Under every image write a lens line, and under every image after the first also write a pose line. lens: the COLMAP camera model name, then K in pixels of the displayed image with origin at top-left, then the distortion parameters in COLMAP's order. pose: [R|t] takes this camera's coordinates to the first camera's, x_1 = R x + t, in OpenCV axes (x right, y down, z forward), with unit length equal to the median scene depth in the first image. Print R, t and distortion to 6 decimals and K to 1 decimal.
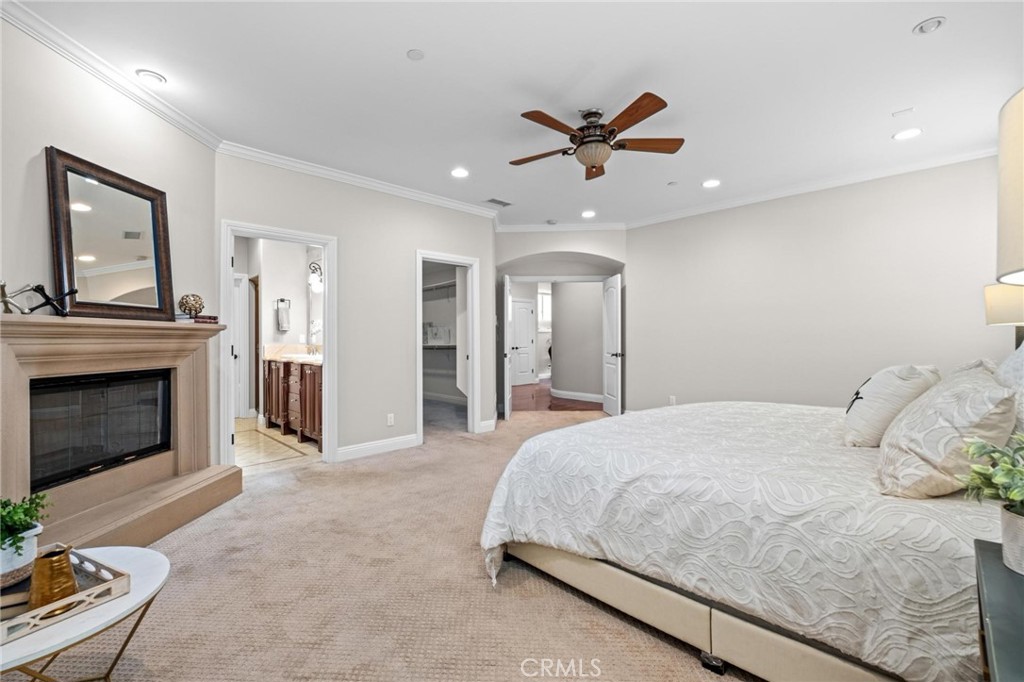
lens RADIAL K [[445.5, 0, 508.1], [0, 445.5, 330.7], [0, 0, 1]] dist [0.001383, -0.000122]
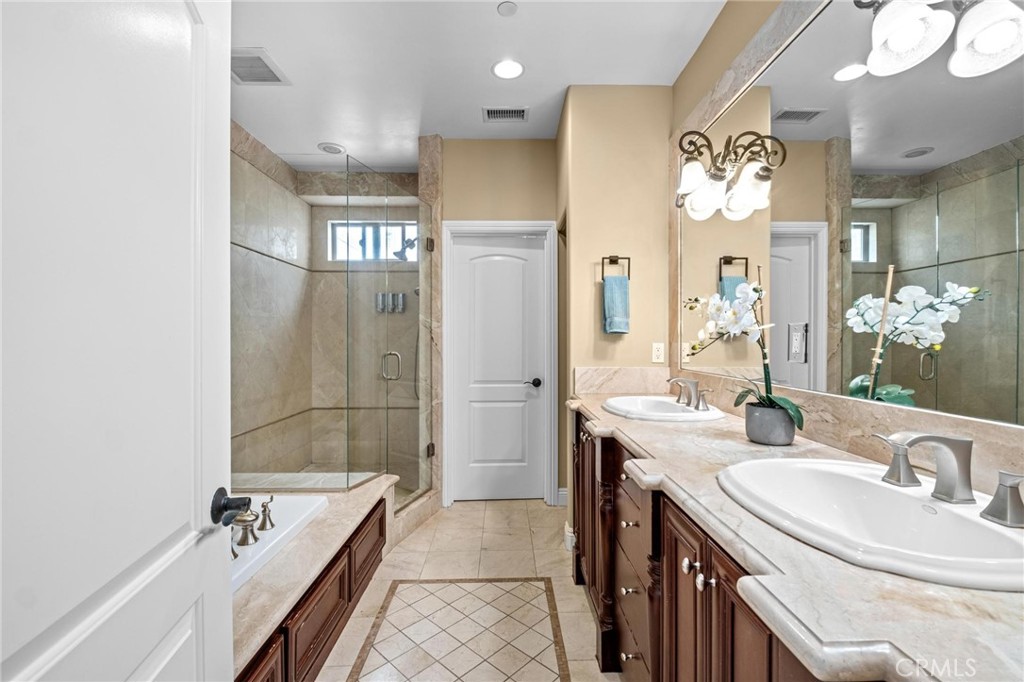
lens RADIAL K [[445.5, 0, 514.4], [0, 445.5, 335.2], [0, 0, 1]] dist [0.001383, -0.000122]
pose [[0.735139, 0.005646, -0.677893, -0.307632], [0.000034, 0.999965, 0.008366, -0.001461], [0.677916, -0.006173, 0.735113, 0.664541]]
